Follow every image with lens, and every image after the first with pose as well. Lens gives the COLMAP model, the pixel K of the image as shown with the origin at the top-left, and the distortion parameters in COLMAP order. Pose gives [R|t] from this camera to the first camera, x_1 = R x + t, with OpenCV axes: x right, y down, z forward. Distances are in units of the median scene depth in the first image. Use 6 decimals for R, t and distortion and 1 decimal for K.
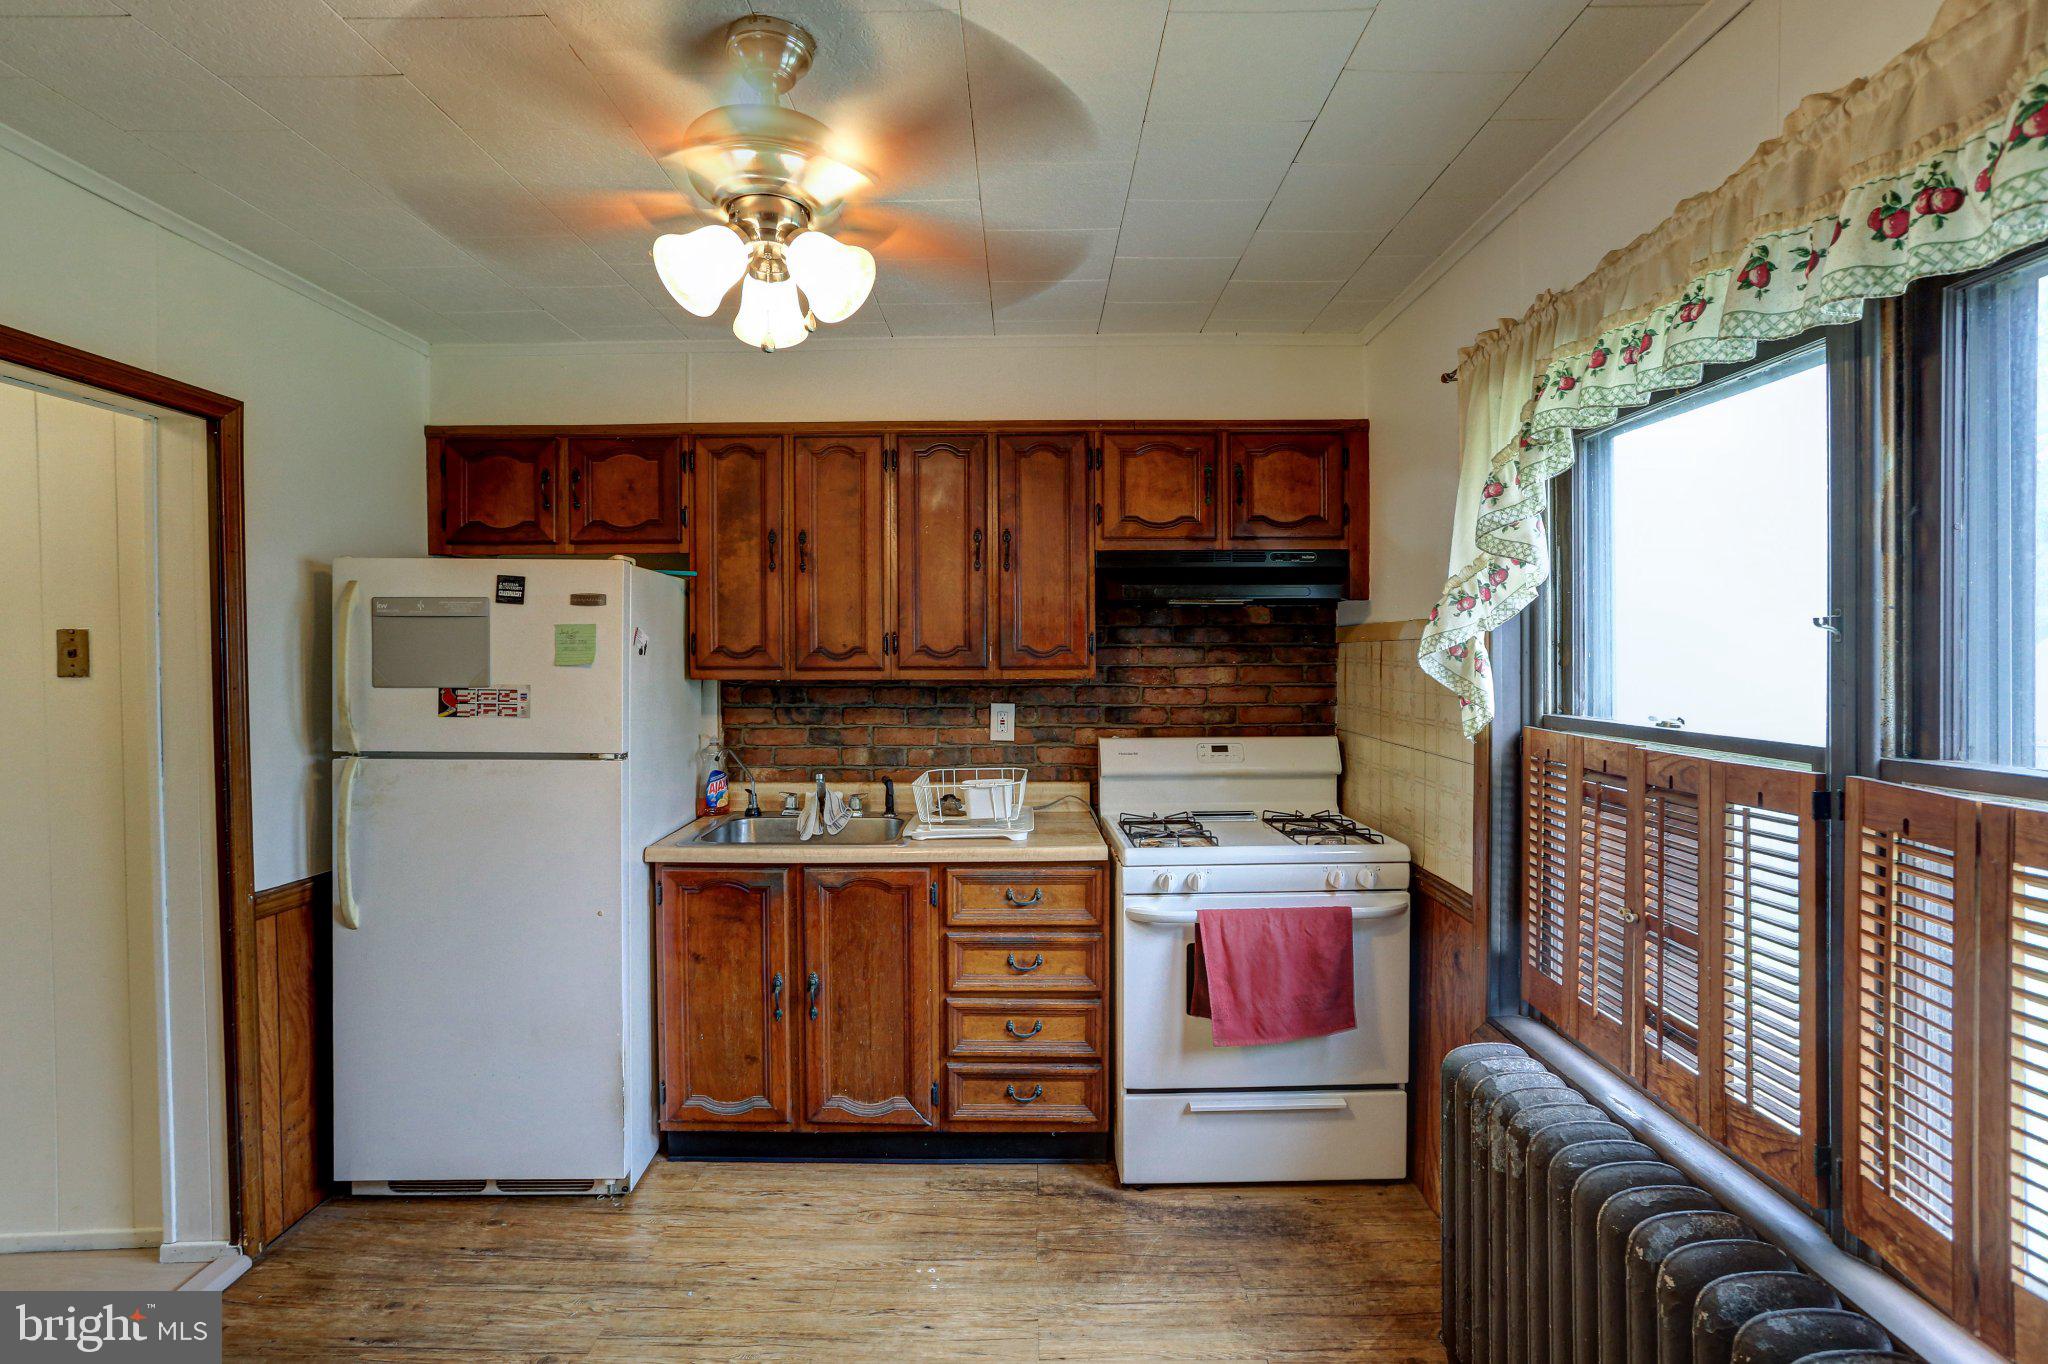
lens RADIAL K [[986.8, 0, 1019.2], [0, 986.8, 662.2], [0, 0, 1]] dist [-0.050792, 0.030029]
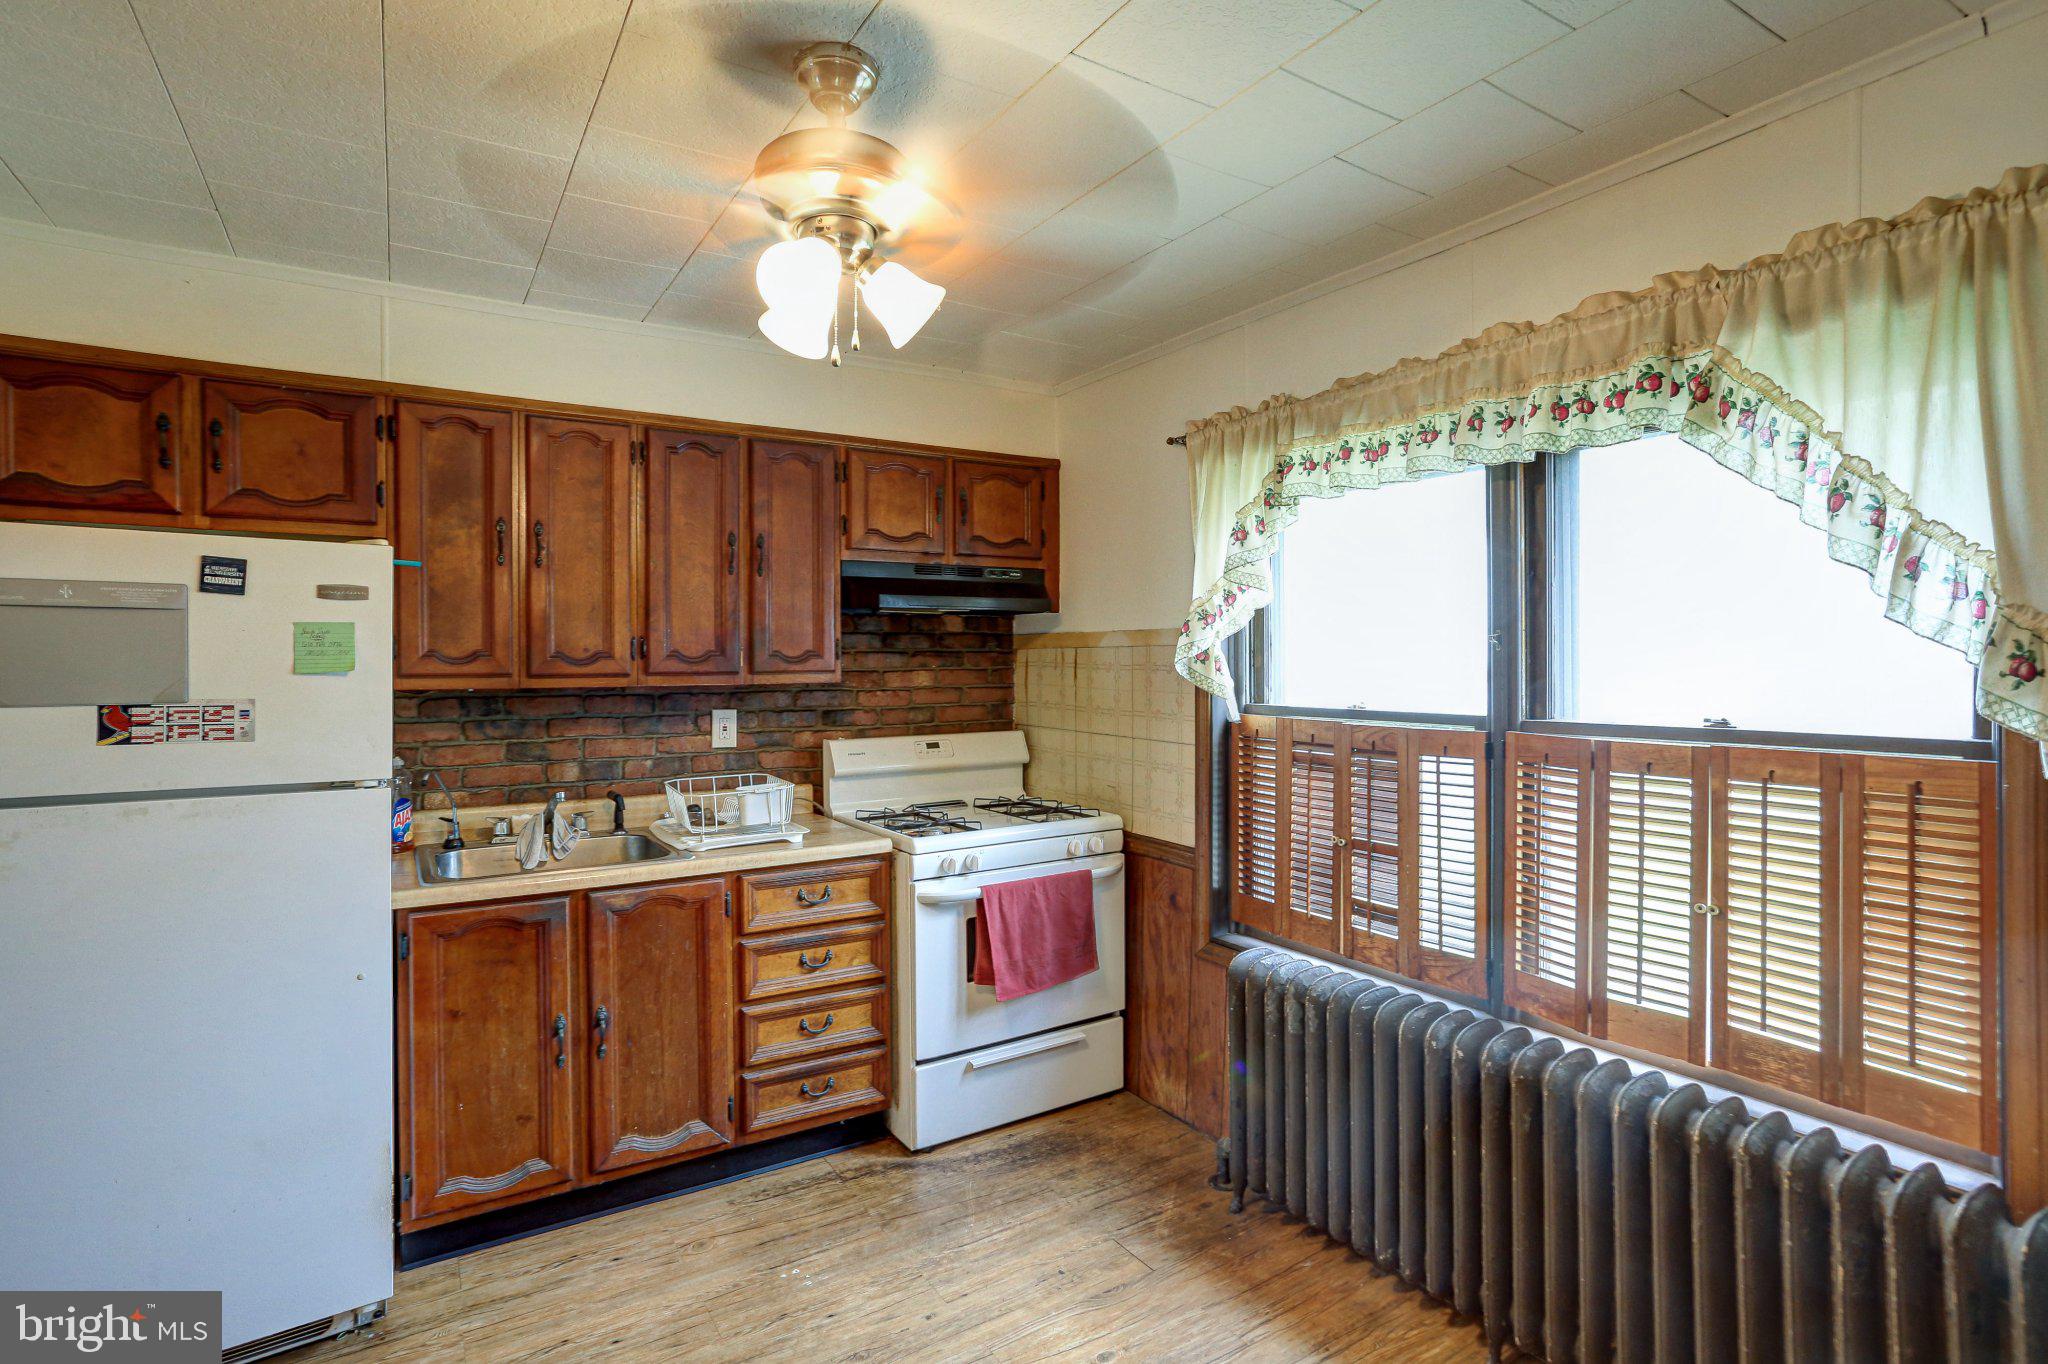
lens RADIAL K [[1004.1, 0, 1030.3], [0, 1004.1, 660.0], [0, 0, 1]] dist [-0.047311, 0.038810]
pose [[0.845456, -0.001285, 0.534043, -0.363808], [0.005469, 0.999966, -0.006251, 0.000607], [-0.534017, 0.008206, 0.845434, -0.002393]]
